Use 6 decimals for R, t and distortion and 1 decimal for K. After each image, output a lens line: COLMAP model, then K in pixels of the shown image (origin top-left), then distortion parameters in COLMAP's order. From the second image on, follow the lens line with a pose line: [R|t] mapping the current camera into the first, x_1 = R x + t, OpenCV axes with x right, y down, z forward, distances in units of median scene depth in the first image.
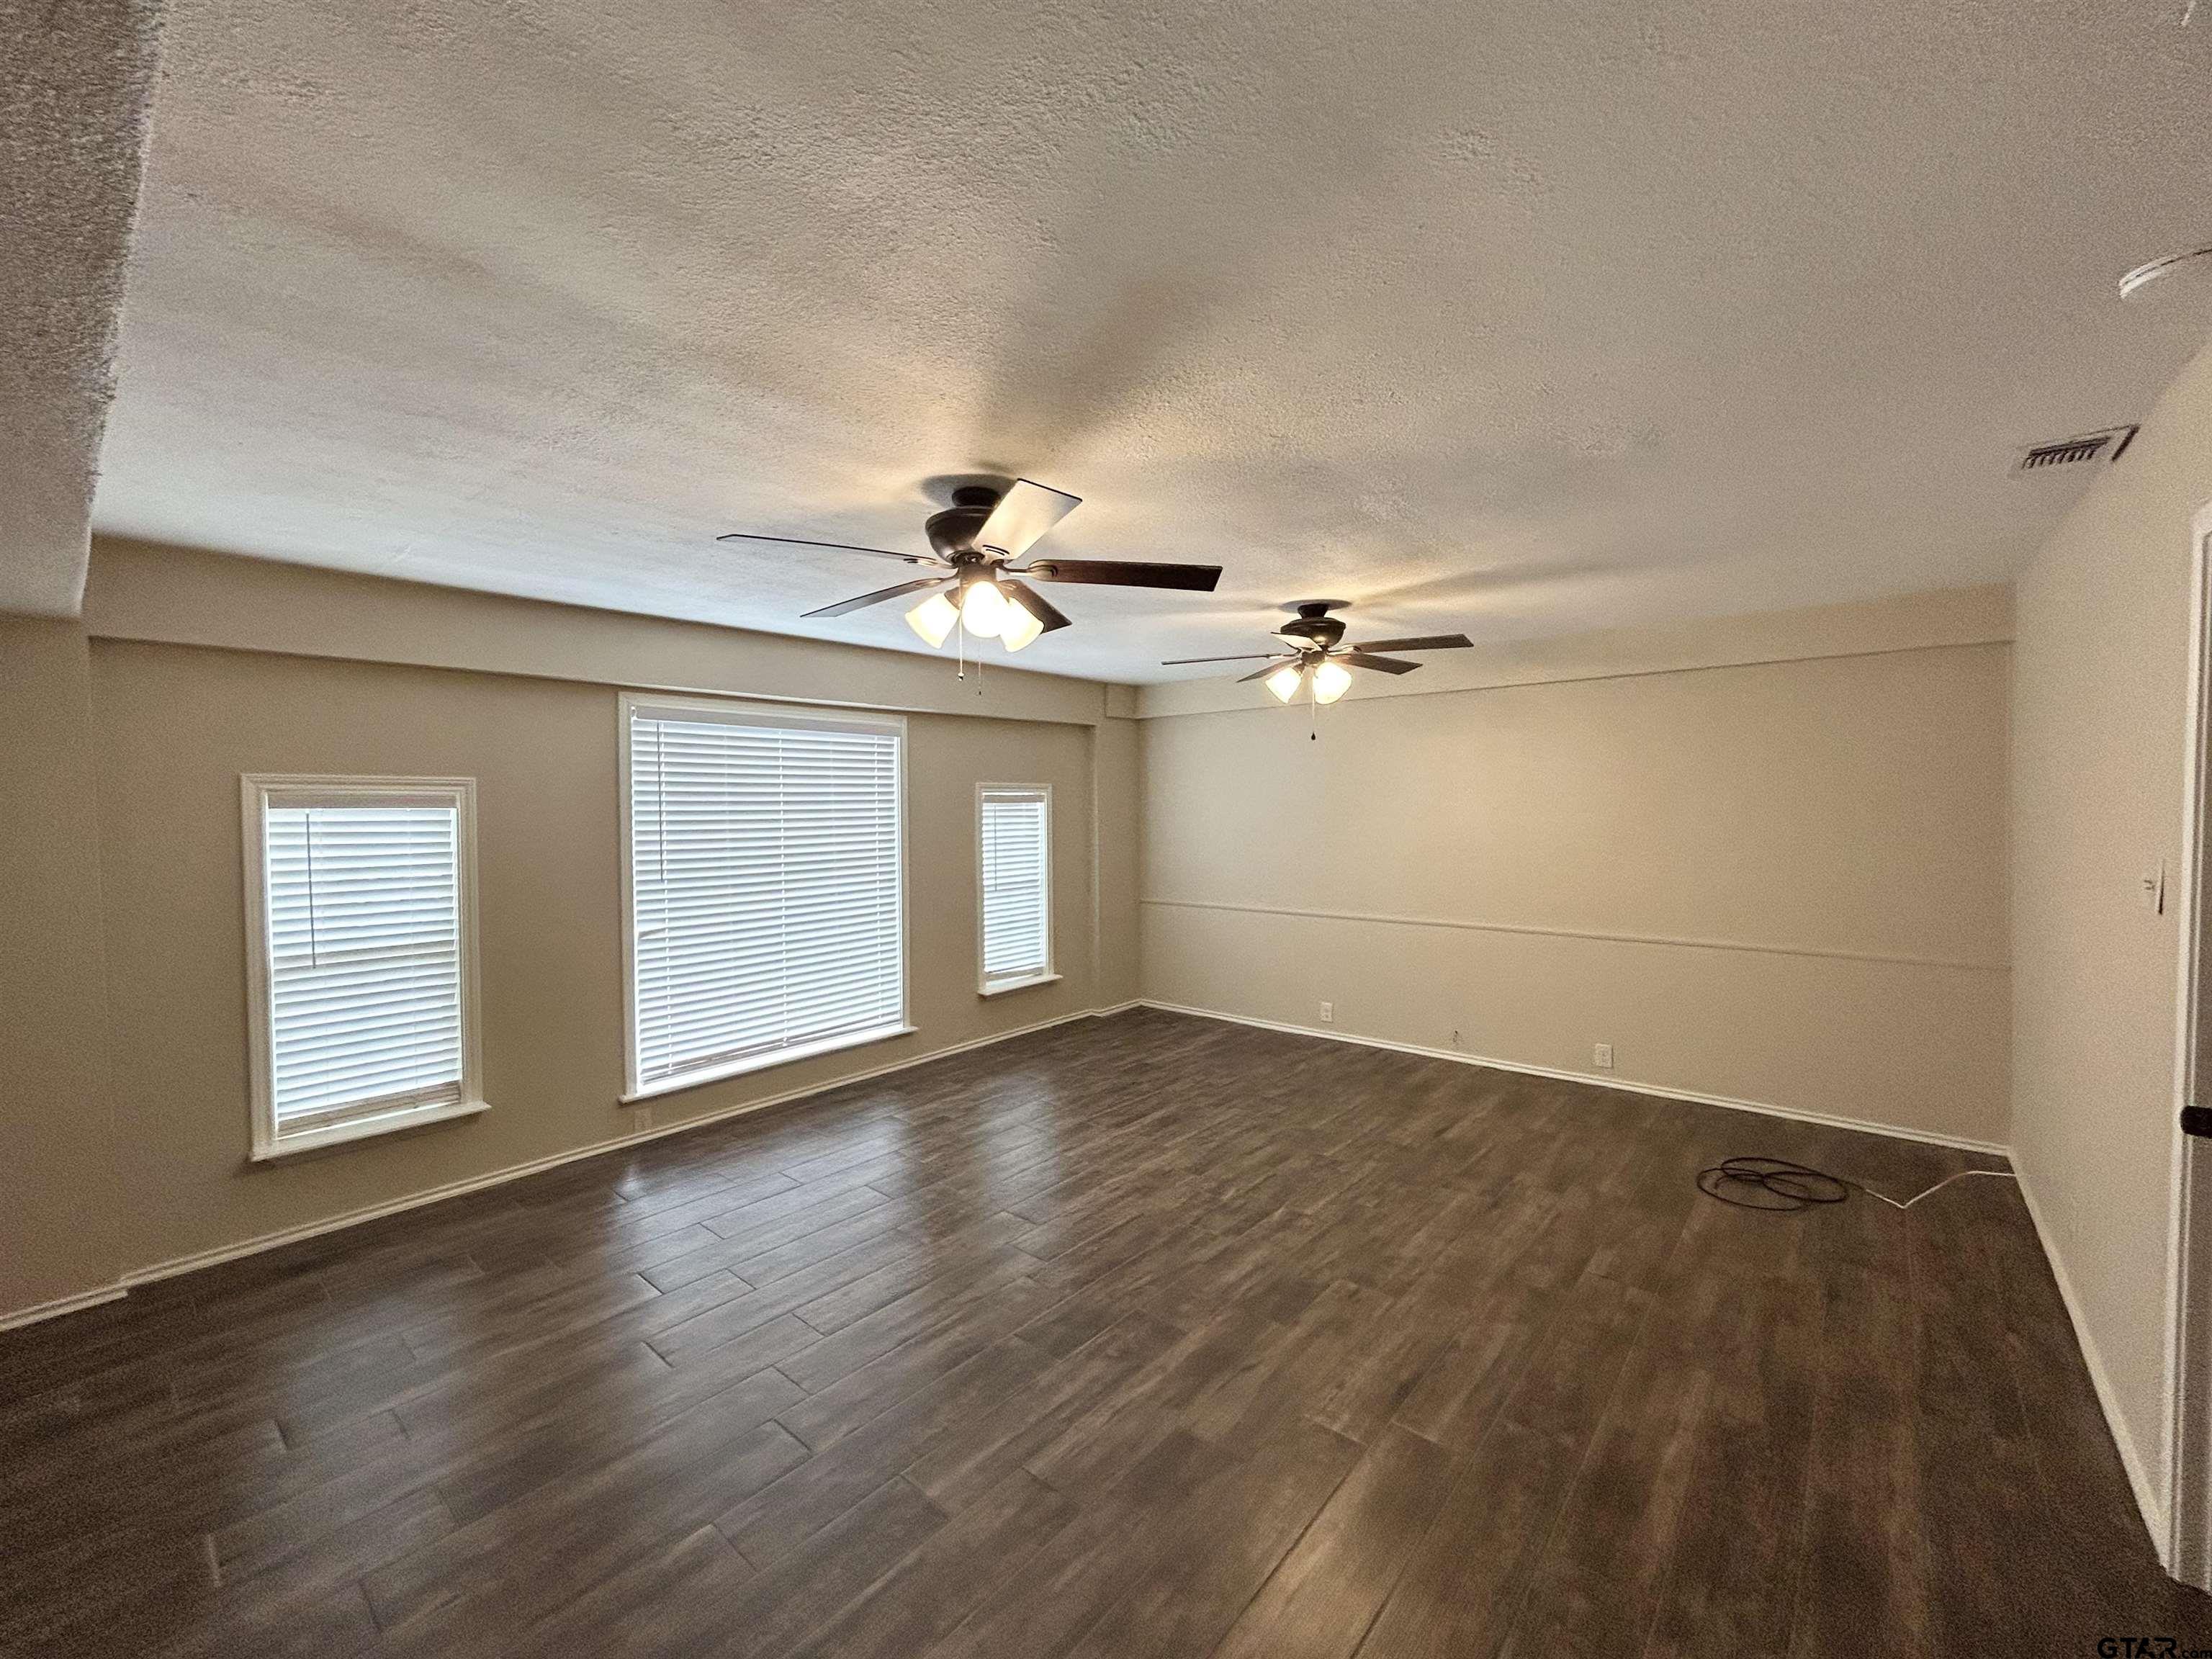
lens RADIAL K [[880.3, 0, 1107.6], [0, 880.3, 824.9], [0, 0, 1]] dist [0.000659, -0.000186]
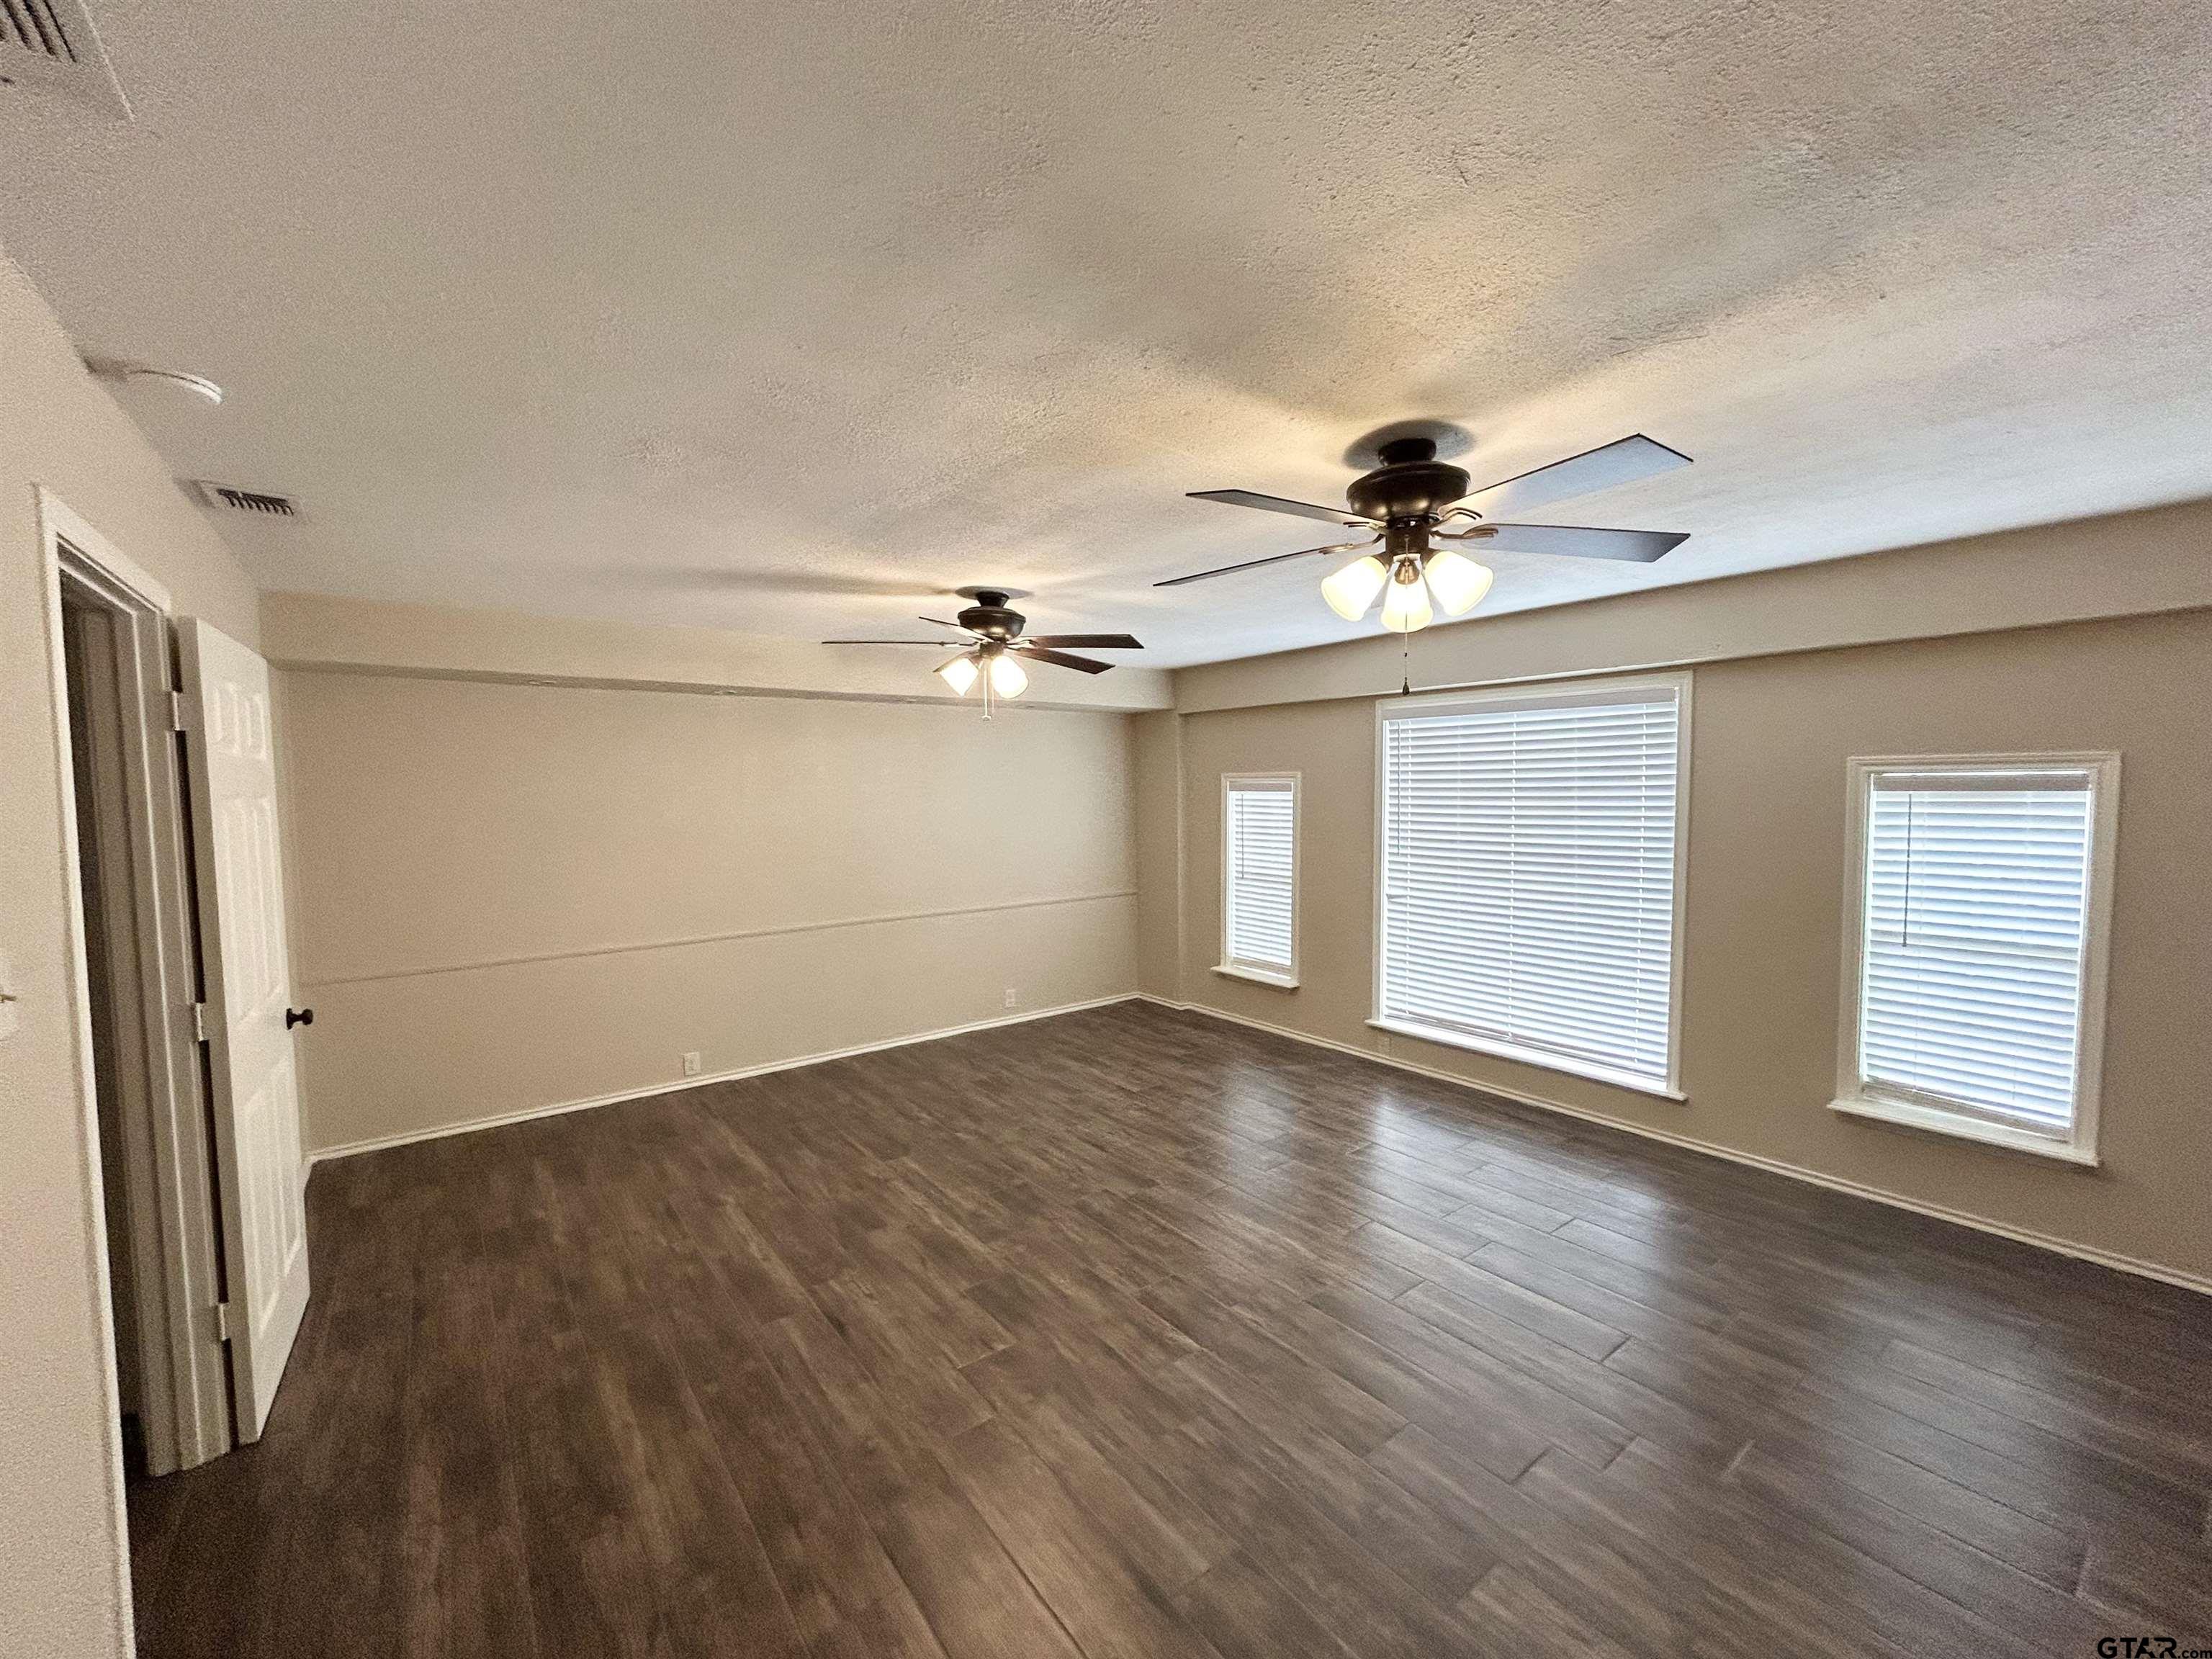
lens RADIAL K [[880.3, 0, 1107.4], [0, 880.3, 834.0], [0, 0, 1]] dist [0.000659, -0.000186]
pose [[-0.192314, 0.065605, -0.979138, 0.856122], [-0.012928, 0.997507, 0.069375, -0.049158], [0.981248, 0.026001, -0.190986, 0.981631]]
